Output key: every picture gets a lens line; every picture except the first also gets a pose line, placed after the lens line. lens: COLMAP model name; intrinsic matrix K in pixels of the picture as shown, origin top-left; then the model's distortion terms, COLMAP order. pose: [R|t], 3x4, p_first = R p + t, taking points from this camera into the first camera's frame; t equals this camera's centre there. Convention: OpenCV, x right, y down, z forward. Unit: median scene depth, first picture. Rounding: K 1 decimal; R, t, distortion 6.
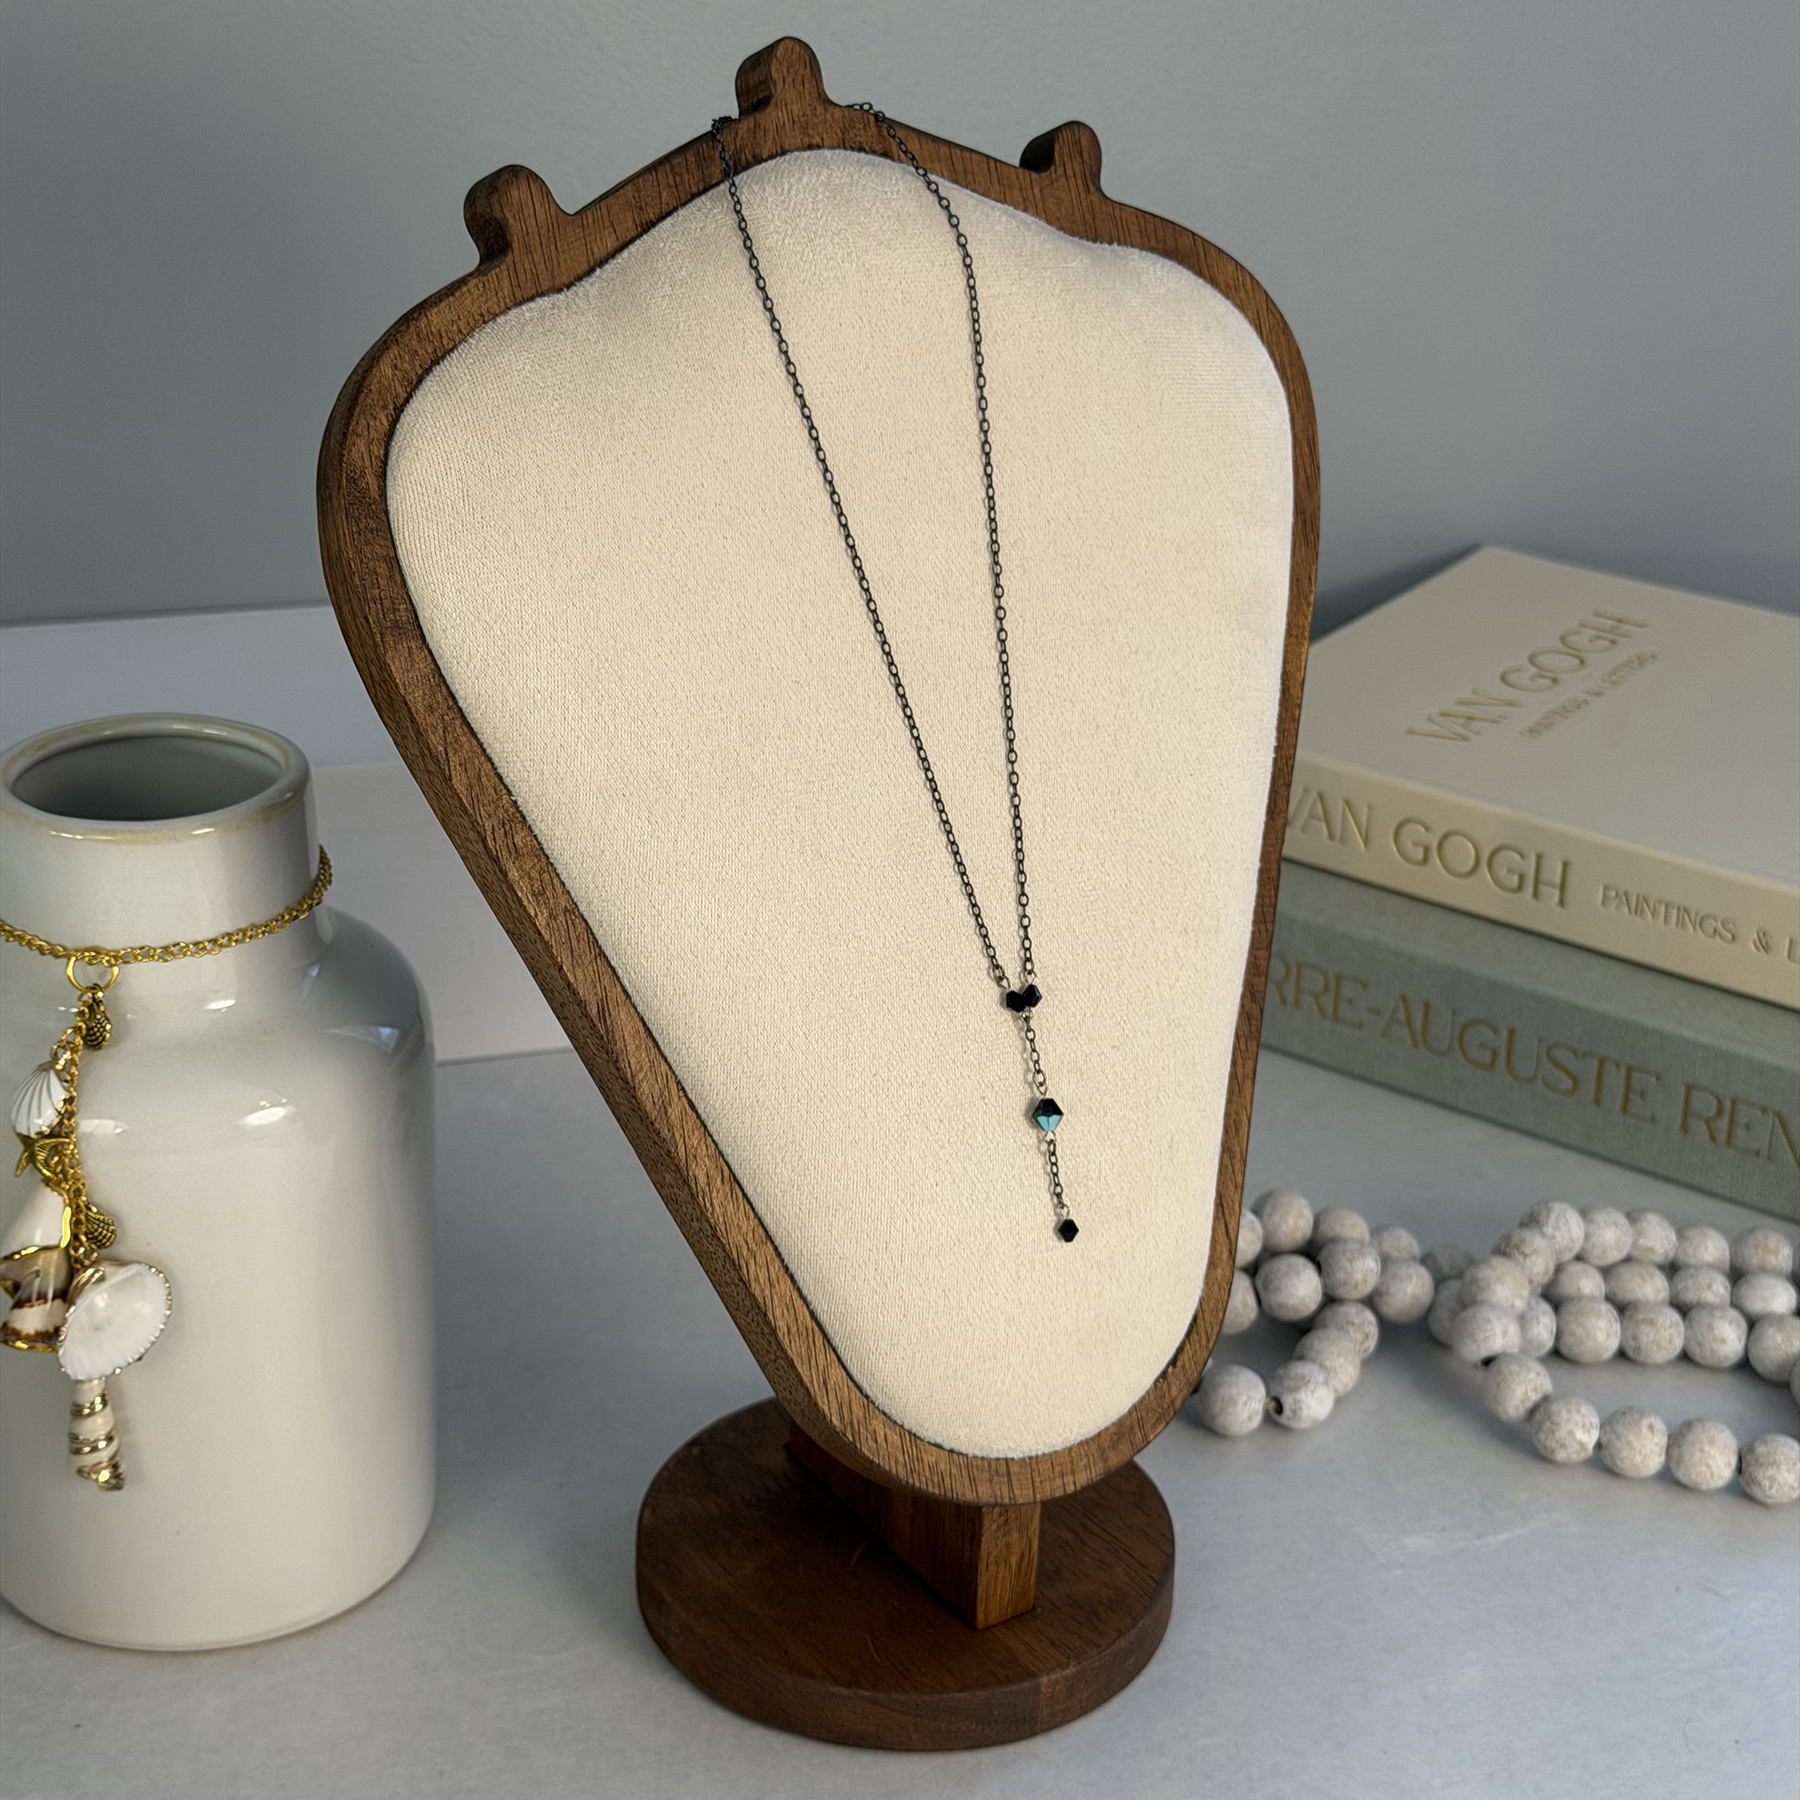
lens RADIAL K [[3453.0, 0, 900.0], [0, 3453.0, 900.0], [0, 0, 1]] dist [0.122200, 0.116826]
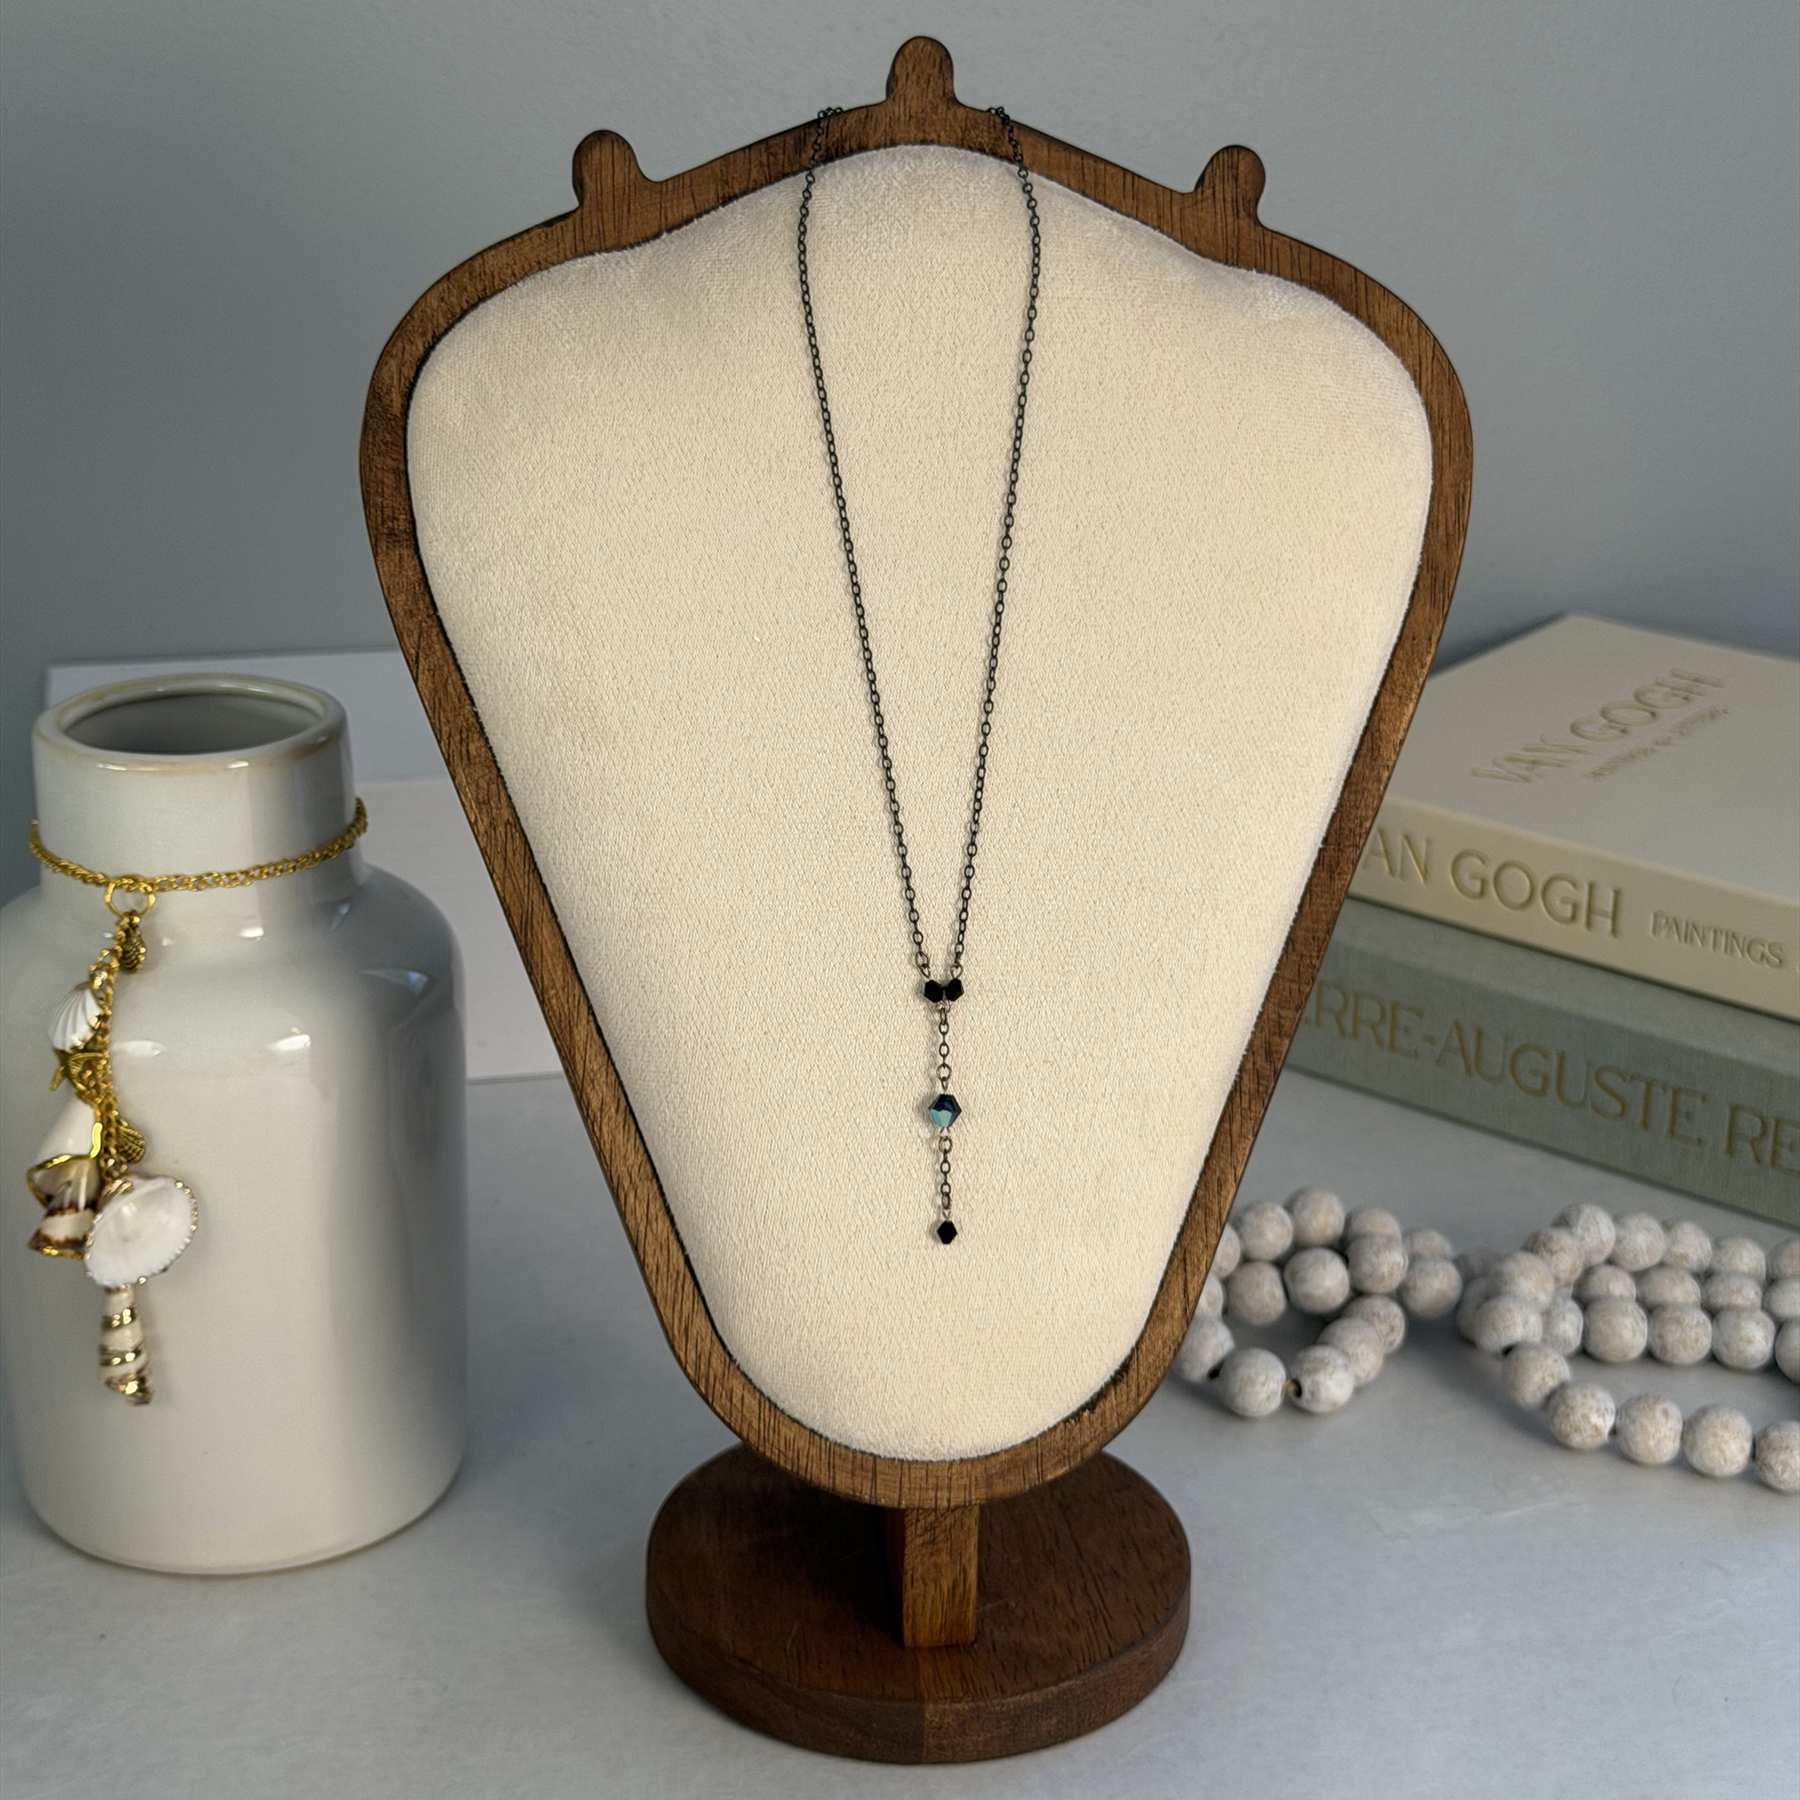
lens RADIAL K [[3453.0, 0, 900.0], [0, 3453.0, 900.0], [0, 0, 1]] dist [0.122200, 0.116826]
pose [[0.891759, 0.147774, -0.427702, 0.444630], [-0.178243, 0.983471, -0.031841, 0.036816], [0.415927, 0.104629, 0.903359, 0.098396]]
